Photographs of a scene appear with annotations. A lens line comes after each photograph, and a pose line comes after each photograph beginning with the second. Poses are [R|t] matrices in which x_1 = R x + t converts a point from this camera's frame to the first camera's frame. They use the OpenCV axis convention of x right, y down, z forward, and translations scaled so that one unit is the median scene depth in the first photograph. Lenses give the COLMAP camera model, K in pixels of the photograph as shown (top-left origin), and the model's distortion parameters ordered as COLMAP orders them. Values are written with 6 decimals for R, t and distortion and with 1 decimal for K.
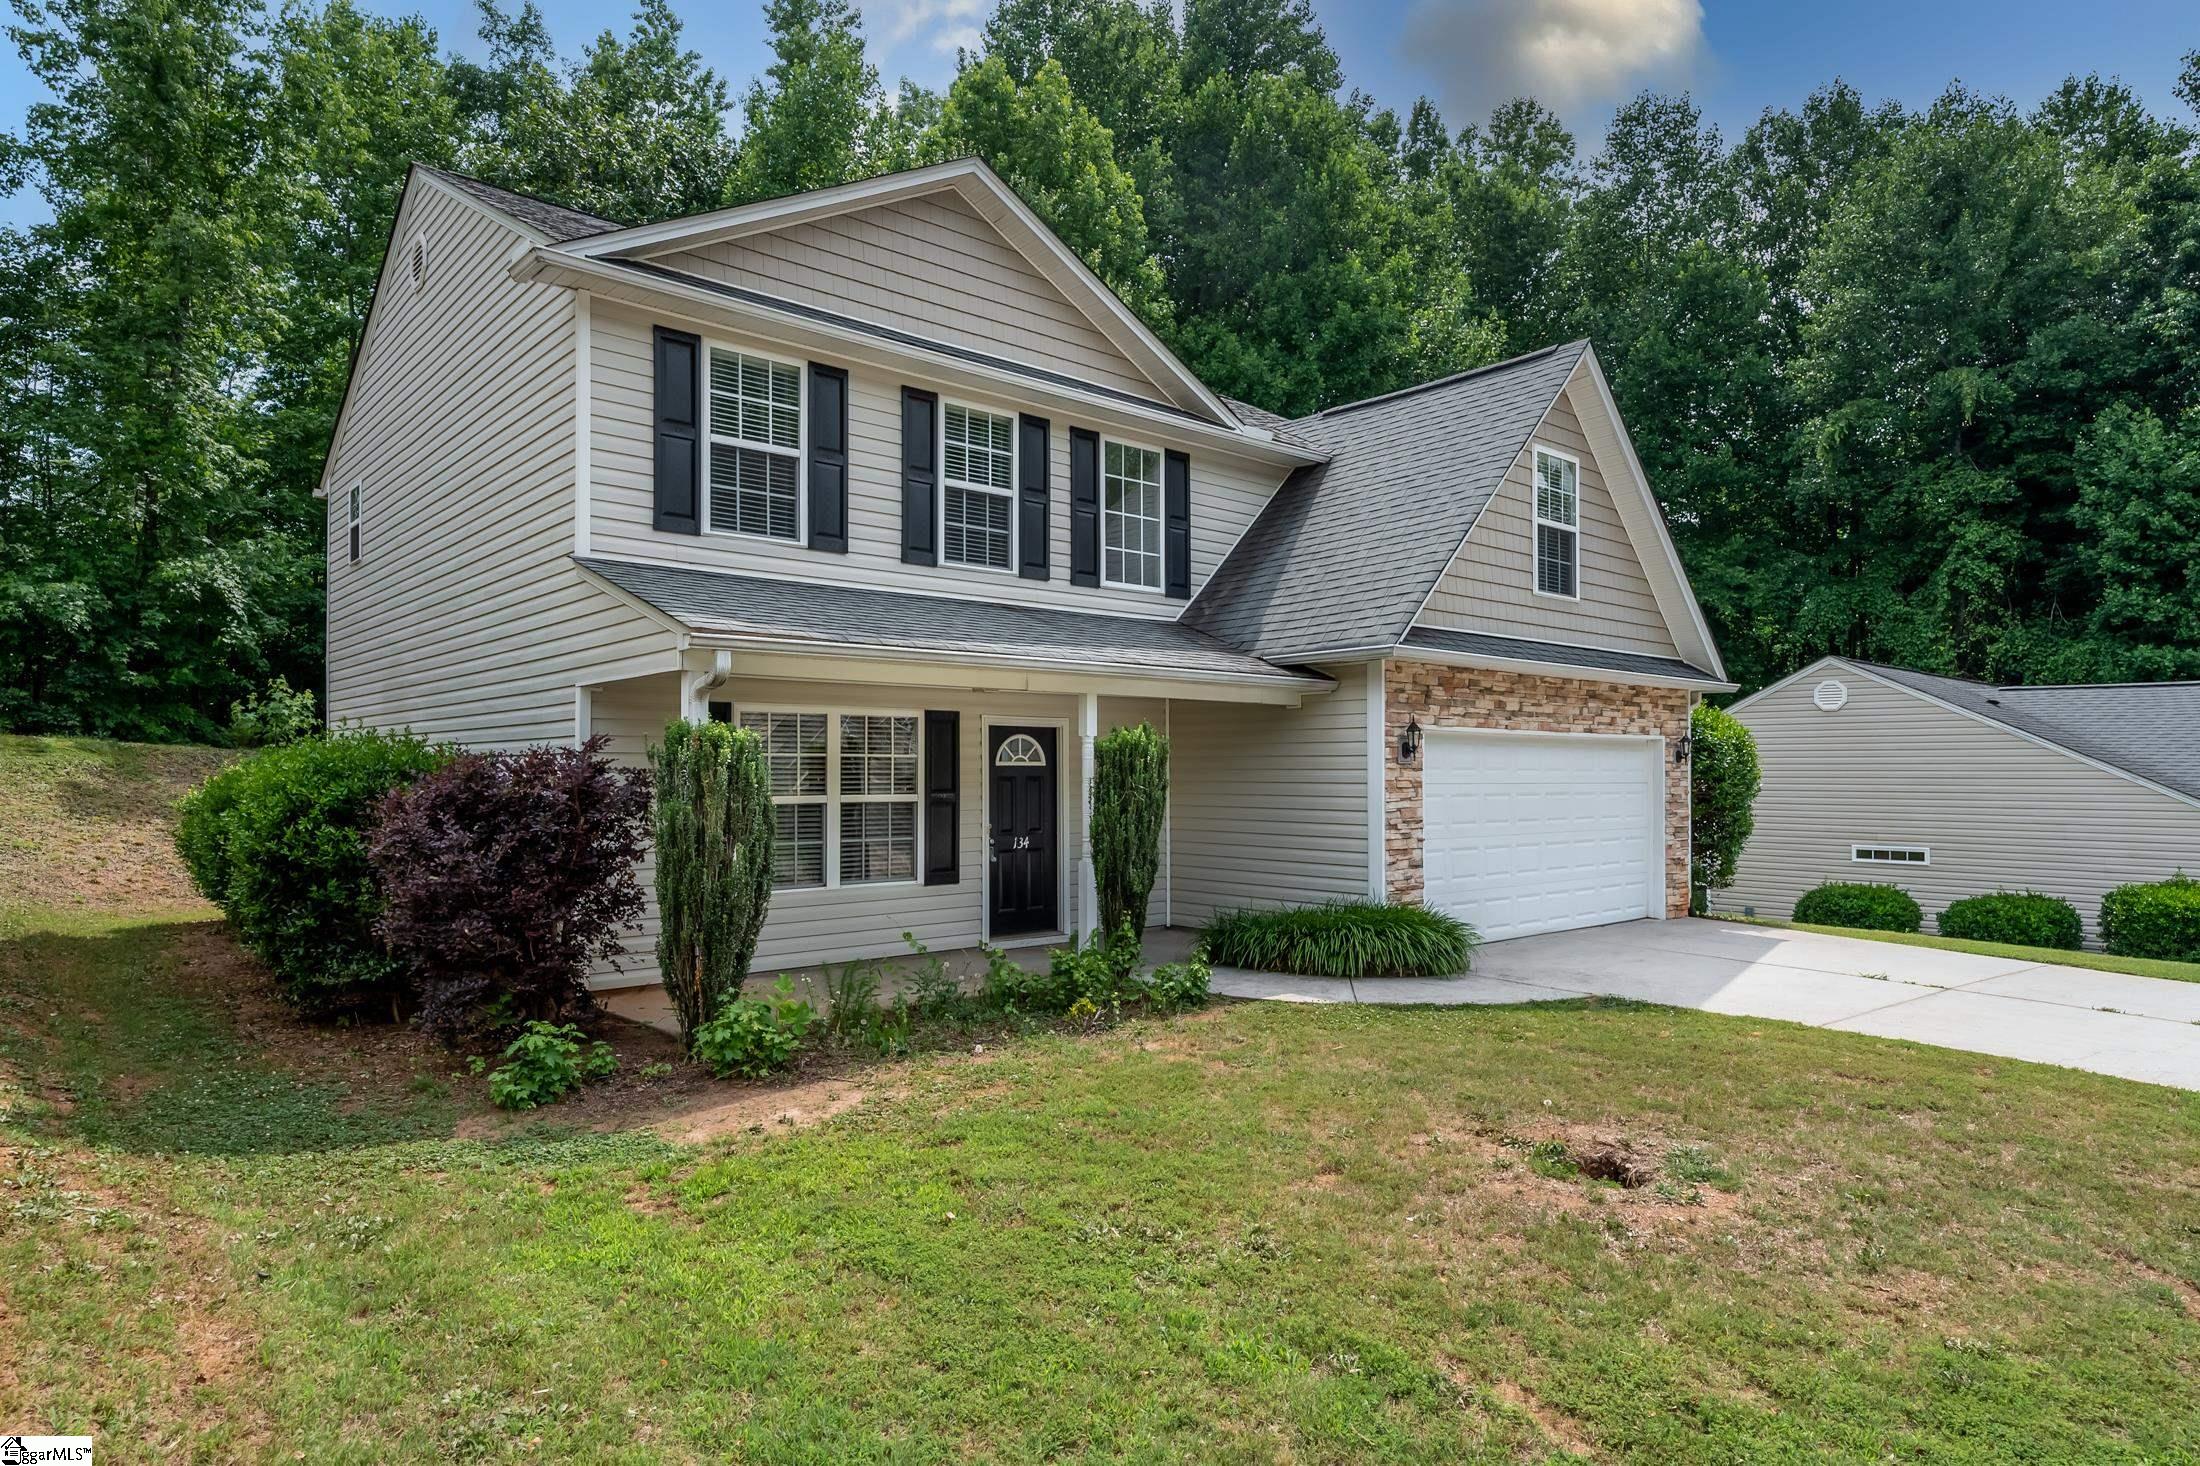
lens RADIAL K [[1253.3, 0, 1098.4], [0, 1253.3, 739.5], [0, 0, 1]] dist [0.030142, 0.000037]
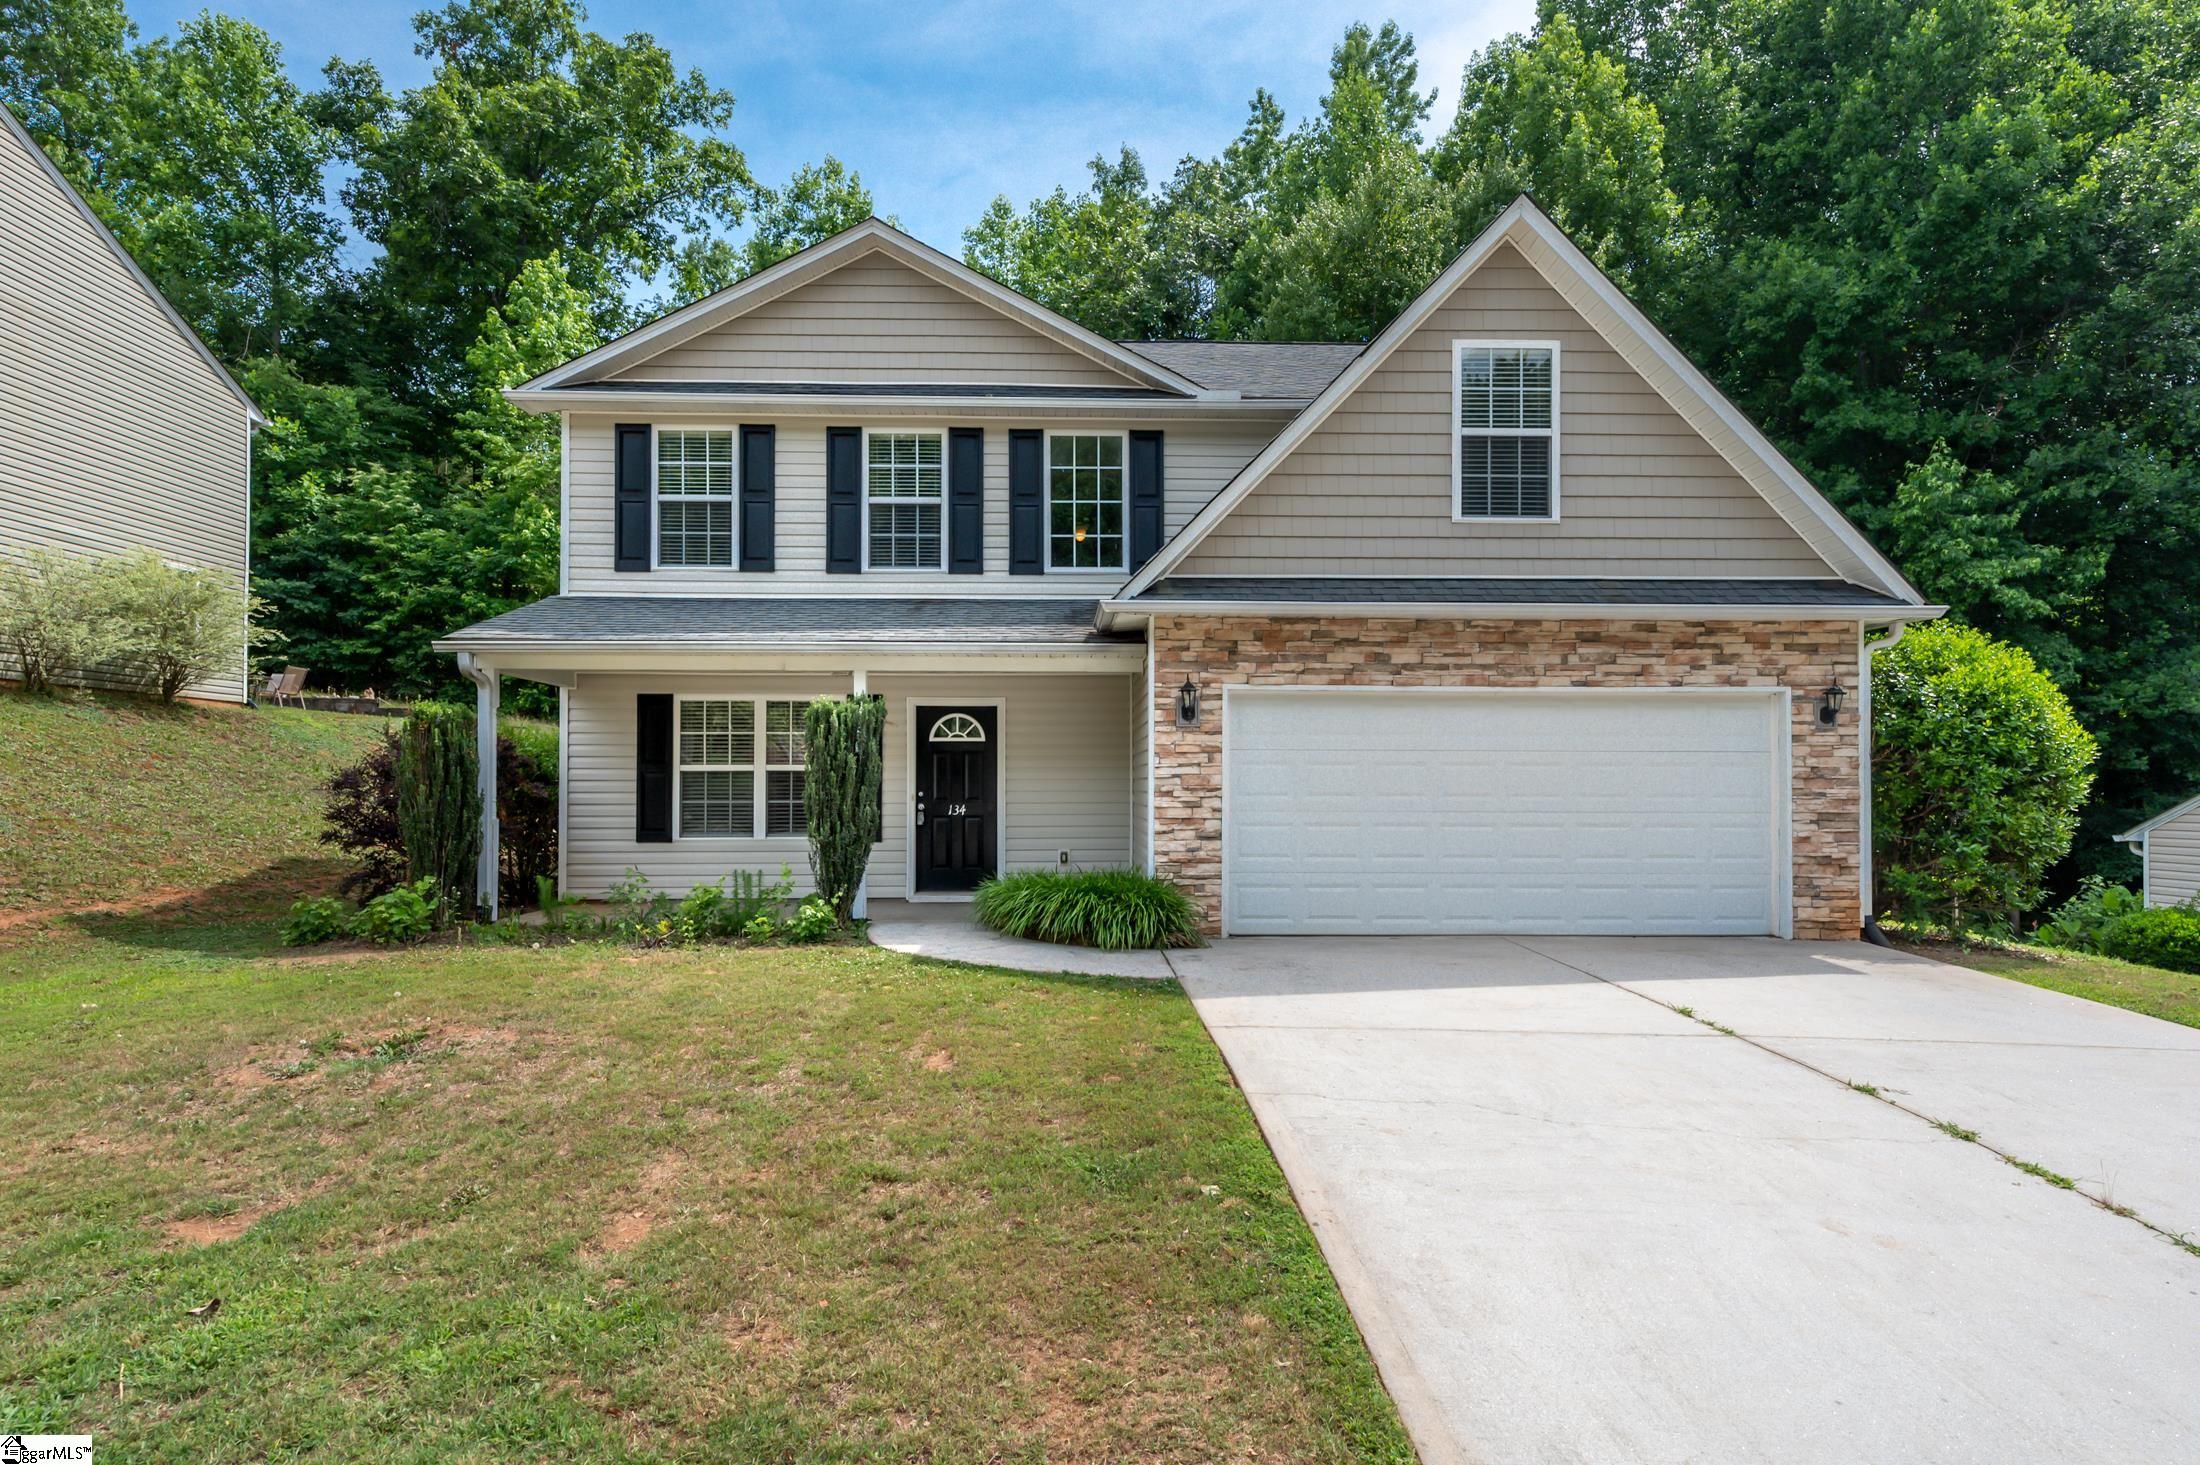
lens RADIAL K [[1146.8, 0, 1093.1], [0, 1146.8, 748.3], [0, 0, 1]] dist [0.001602, -0.000738]
pose [[0.773987, -0.020685, -0.632864, 0.694321], [0.015999, 0.999786, -0.013111, 0.043317], [0.632999, 0.000023, 0.774152, 0.289681]]
